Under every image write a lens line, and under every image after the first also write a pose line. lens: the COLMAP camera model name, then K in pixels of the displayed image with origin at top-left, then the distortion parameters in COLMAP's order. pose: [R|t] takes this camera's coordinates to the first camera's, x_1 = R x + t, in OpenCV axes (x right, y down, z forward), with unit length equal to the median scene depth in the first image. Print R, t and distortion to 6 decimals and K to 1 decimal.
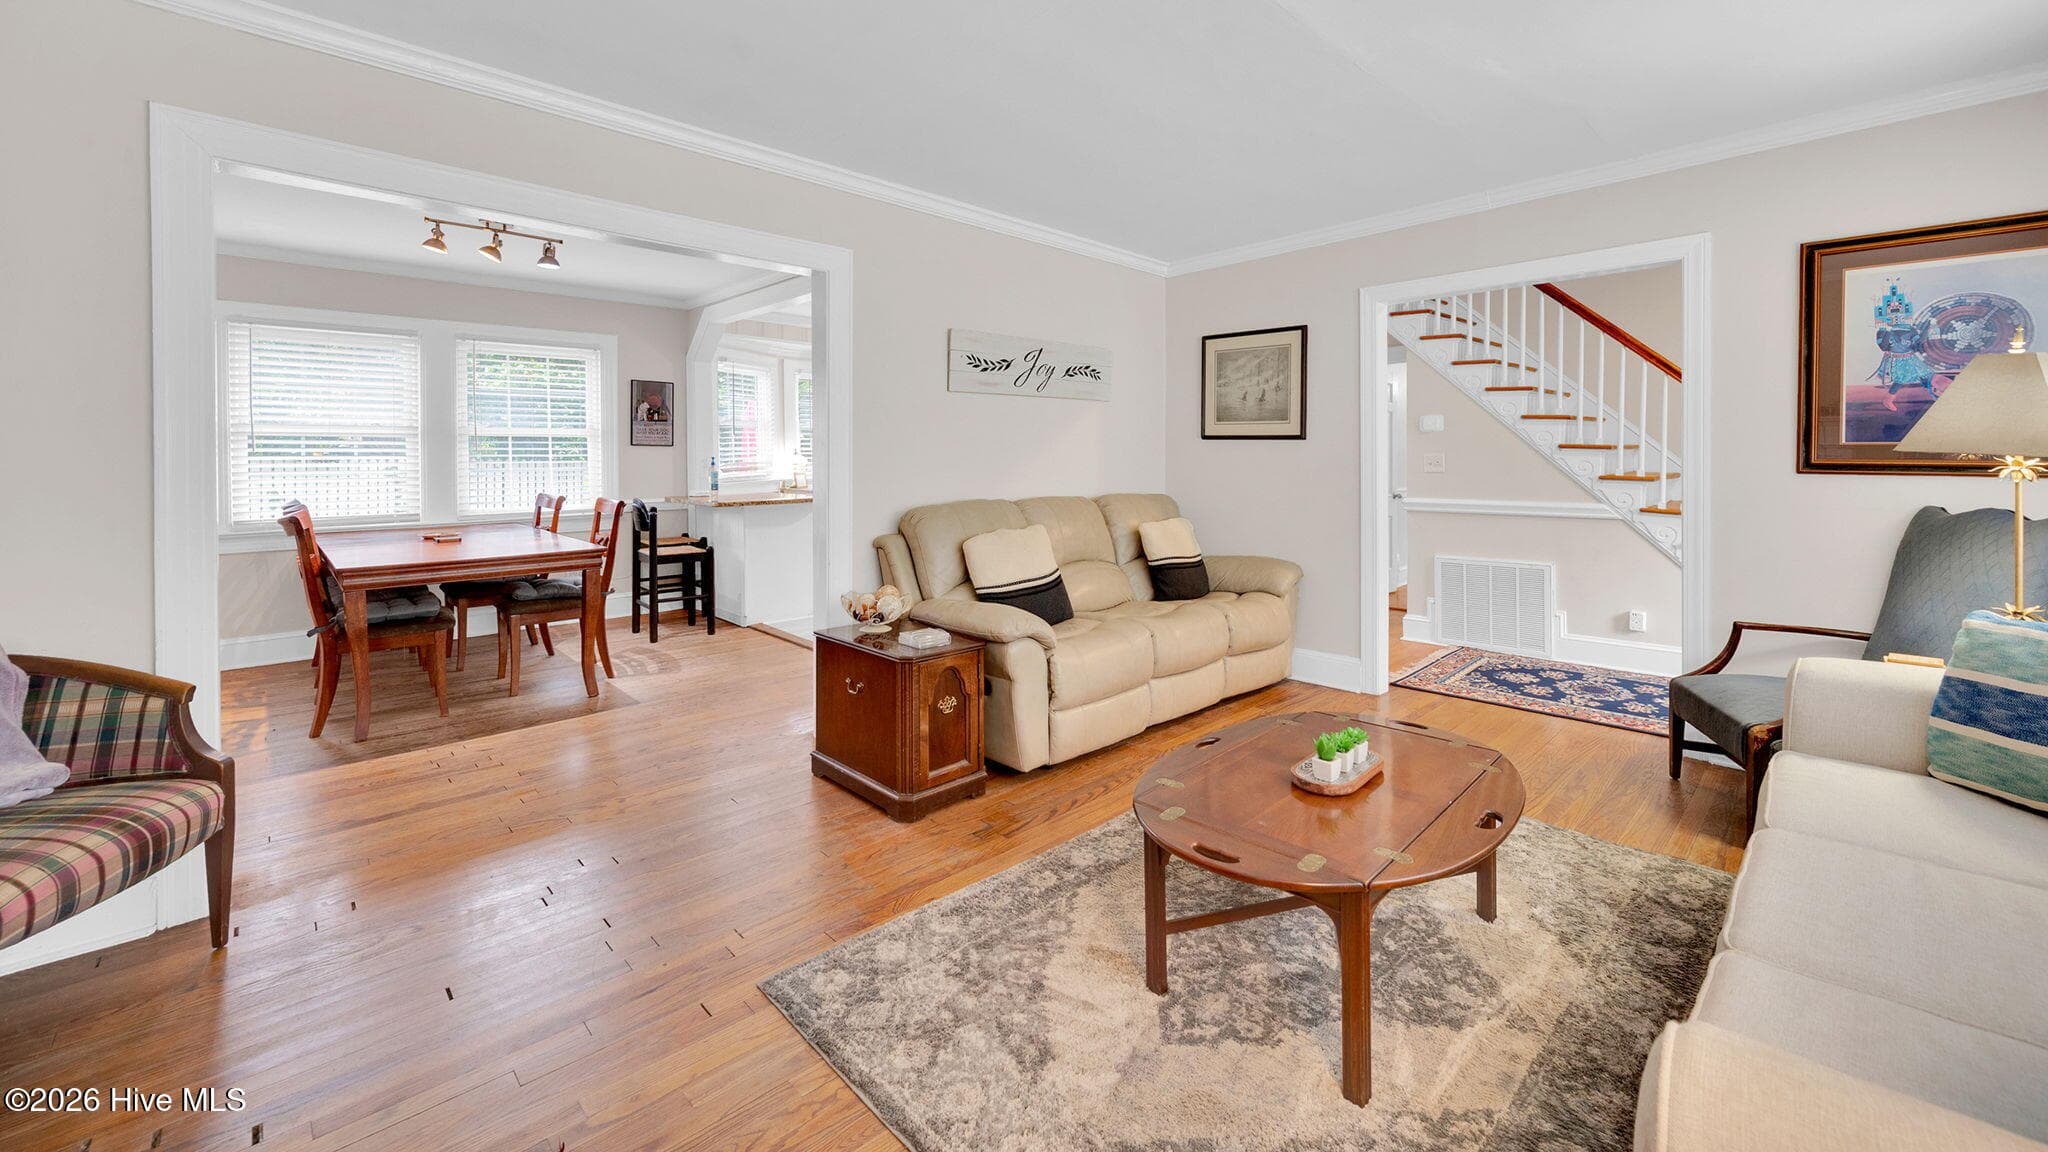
lens RADIAL K [[813.2, 0, 1024.0], [0, 813.2, 576.0], [0, 0, 1]] dist [0.000093, -0.000003]
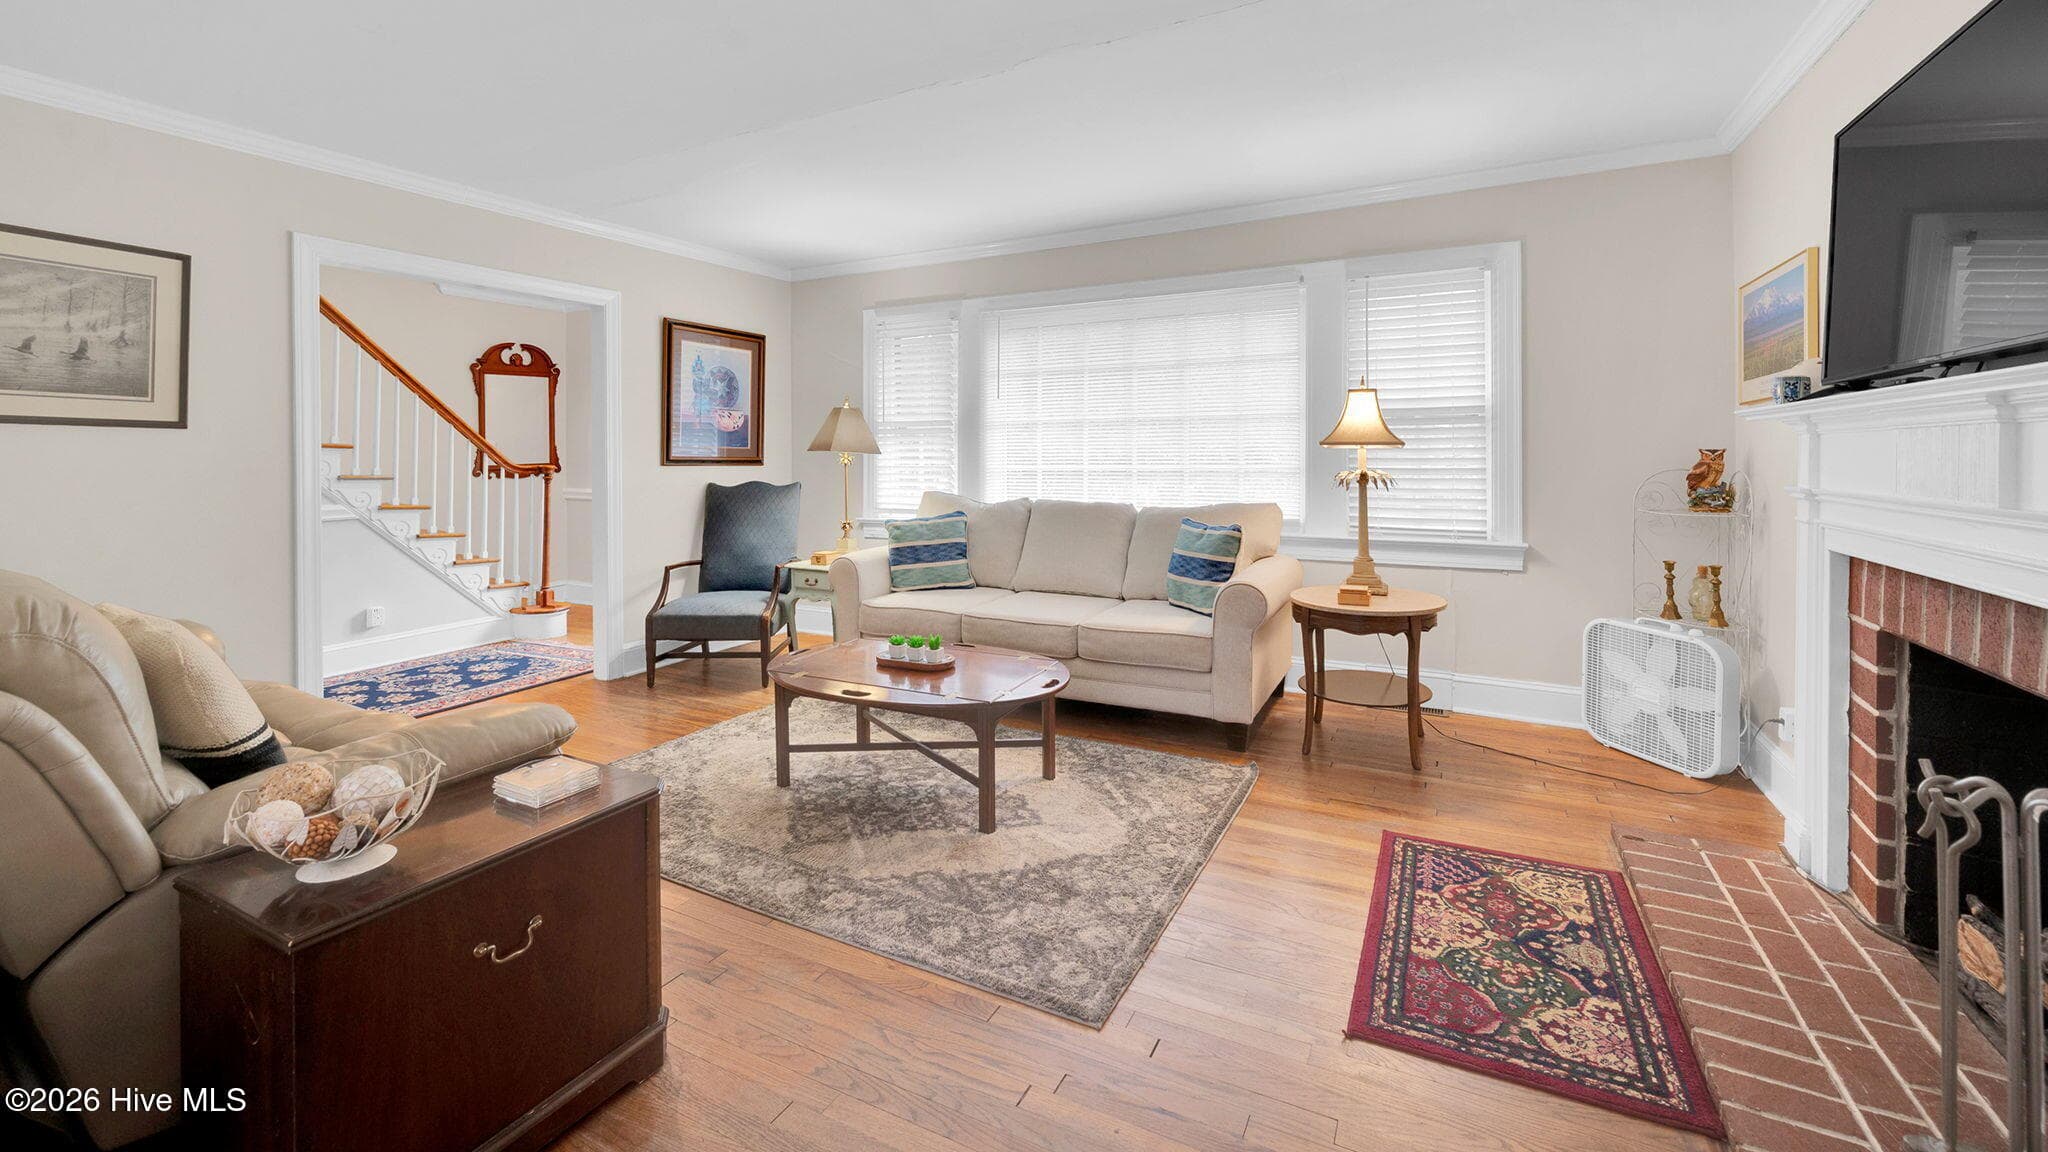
lens RADIAL K [[813.2, 0, 1024.0], [0, 813.2, 576.0], [0, 0, 1]] dist [0.000093, -0.000003]
pose [[-0.324662, -0.136998, 0.935856, -0.514278], [0.141181, 0.971350, 0.191171, -0.083204], [-0.935234, 0.194191, -0.296019, 0.592901]]
